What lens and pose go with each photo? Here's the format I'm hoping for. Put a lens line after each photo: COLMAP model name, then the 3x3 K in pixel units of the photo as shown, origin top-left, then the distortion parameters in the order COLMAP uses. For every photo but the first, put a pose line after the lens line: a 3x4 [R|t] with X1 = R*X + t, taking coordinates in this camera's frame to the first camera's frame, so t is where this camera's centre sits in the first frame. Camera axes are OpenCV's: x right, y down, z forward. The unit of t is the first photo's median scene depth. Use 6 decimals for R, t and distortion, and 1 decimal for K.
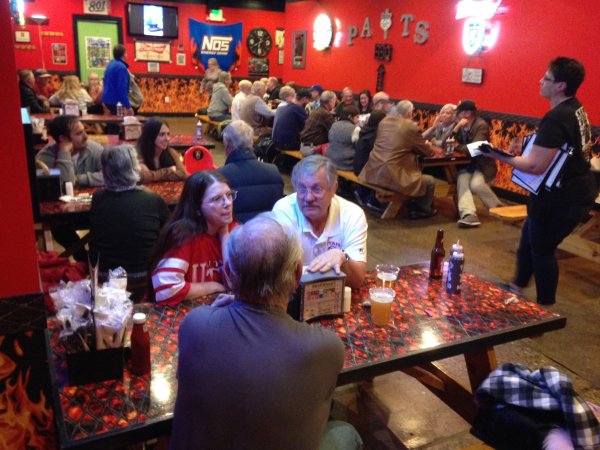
lens RADIAL K [[563.9, 0, 300.0], [0, 563.9, 225.0], [0, 0, 1]] dist [0.058544, -0.008791]
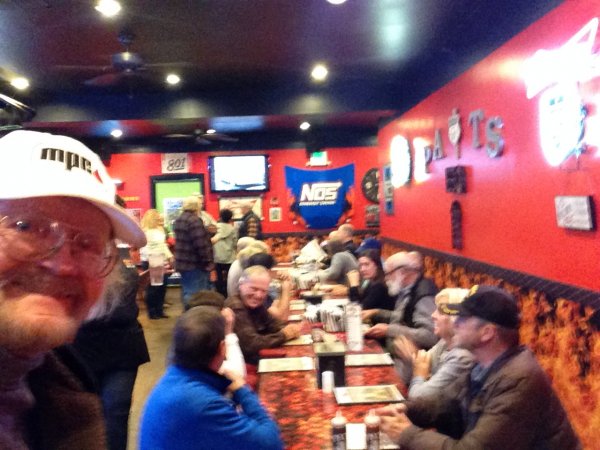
lens RADIAL K [[588.1, 0, 300.0], [0, 588.1, 225.0], [0, 0, 1]] dist [0.003186, 0.000275]
pose [[0.917895, -0.065031, -0.391458, 0.147951], [-0.037047, 0.968129, -0.247699, -0.071157], [0.395090, 0.241864, 0.886231, 0.276333]]
